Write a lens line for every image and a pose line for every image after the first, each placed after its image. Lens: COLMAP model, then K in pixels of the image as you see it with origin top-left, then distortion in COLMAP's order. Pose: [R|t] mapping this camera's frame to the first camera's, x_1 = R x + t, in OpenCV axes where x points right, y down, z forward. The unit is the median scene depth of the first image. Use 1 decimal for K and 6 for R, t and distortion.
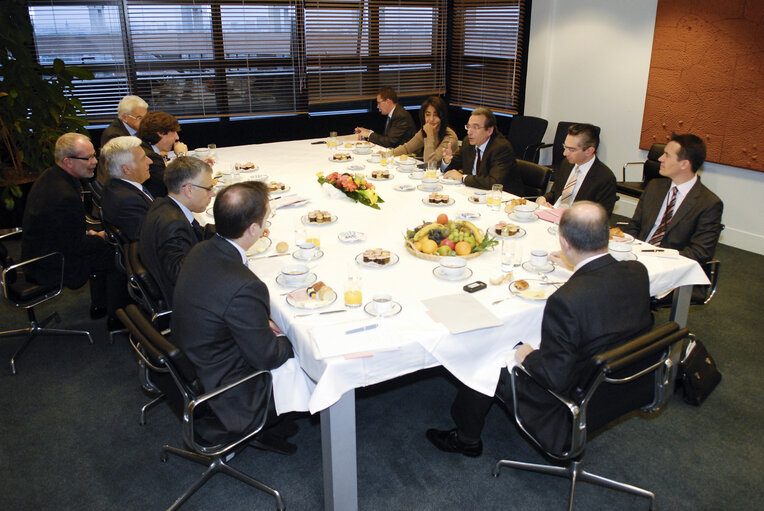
lens RADIAL K [[618.0, 0, 382.0], [0, 618.0, 255.5], [0, 0, 1]] dist [-0.046141, -0.004276]
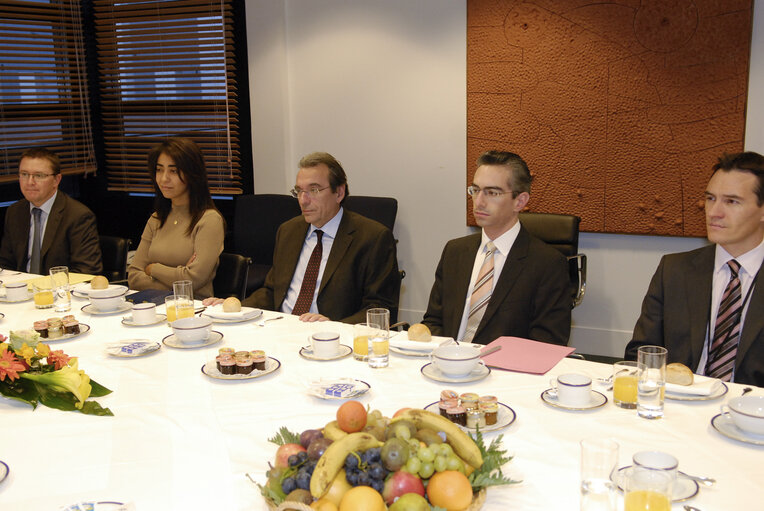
lens RADIAL K [[895.6, 0, 382.0], [0, 895.6, 255.5], [0, 0, 1]] dist [0.045914, 0.015948]
pose [[0.886457, -0.105636, 0.450594, -0.084364], [0.186650, 0.972514, -0.139205, -0.054799], [-0.423504, 0.207502, 0.881809, 0.374311]]
